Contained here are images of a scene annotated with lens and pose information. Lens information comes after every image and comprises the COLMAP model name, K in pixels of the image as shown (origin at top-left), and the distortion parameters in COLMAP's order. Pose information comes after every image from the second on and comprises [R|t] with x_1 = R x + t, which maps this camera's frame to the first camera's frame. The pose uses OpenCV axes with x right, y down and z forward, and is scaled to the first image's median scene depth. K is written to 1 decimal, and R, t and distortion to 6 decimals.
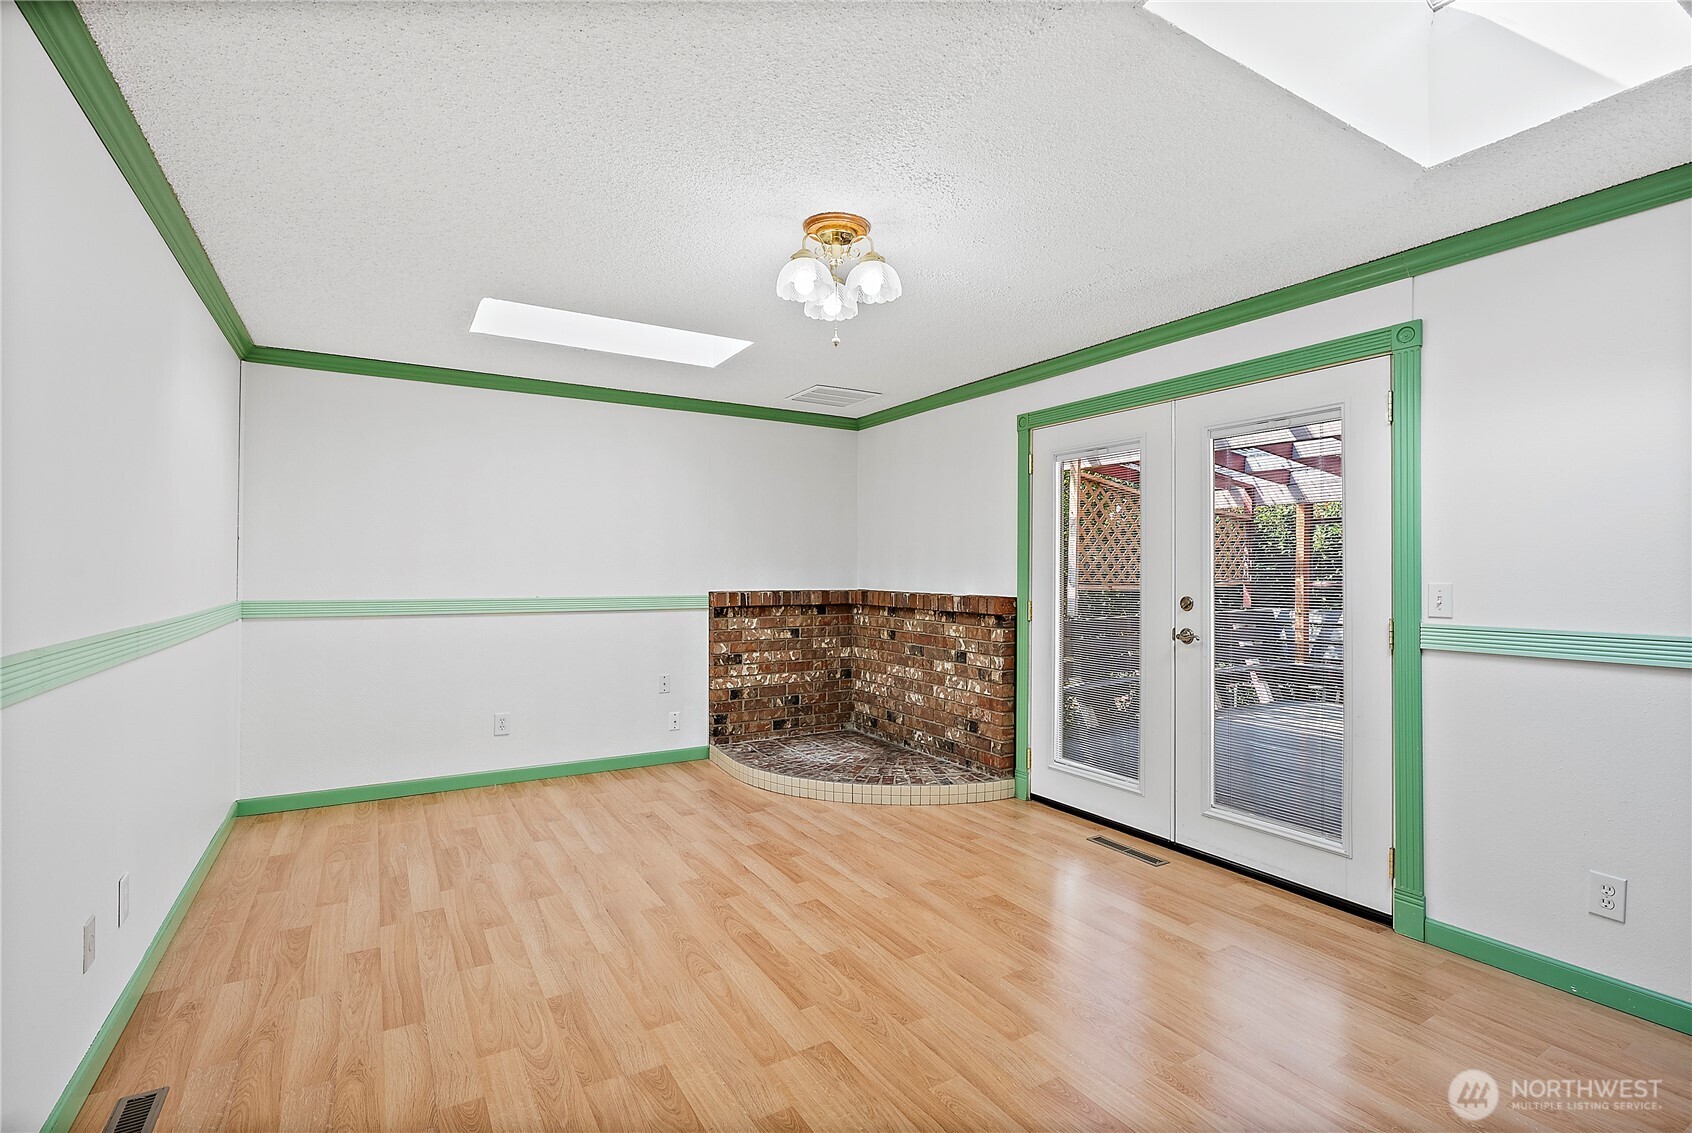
lens RADIAL K [[769.0, 0, 846.0], [0, 769.0, 566.5], [0, 0, 1]] dist [0.001302, 0.000012]
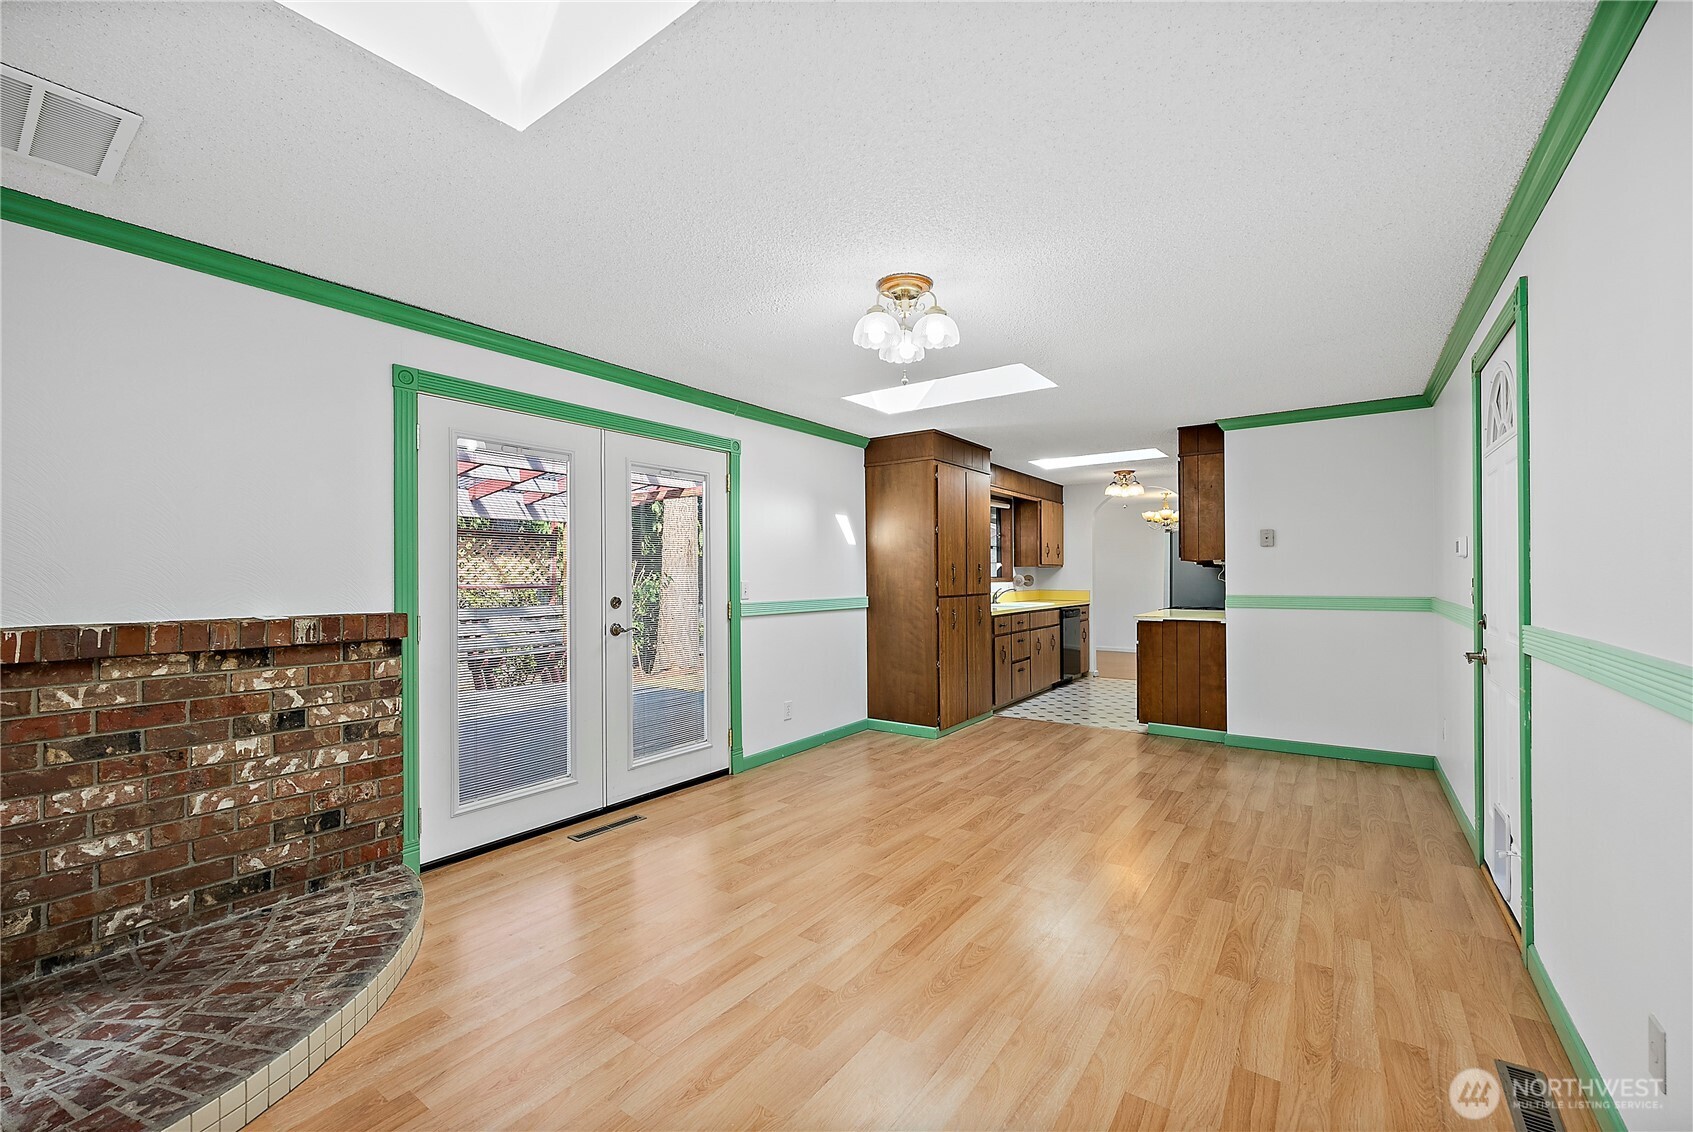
lens RADIAL K [[686.8, 0, 855.8], [0, 686.8, 576.2], [0, 0, 1]] dist [0.000404, -0.000142]
pose [[-0.388581, -0.001264, 0.921414, -0.560229], [-0.000414, 0.999999, 0.001197, 0.004472], [-0.921415, 0.000084, -0.388581, 0.863609]]
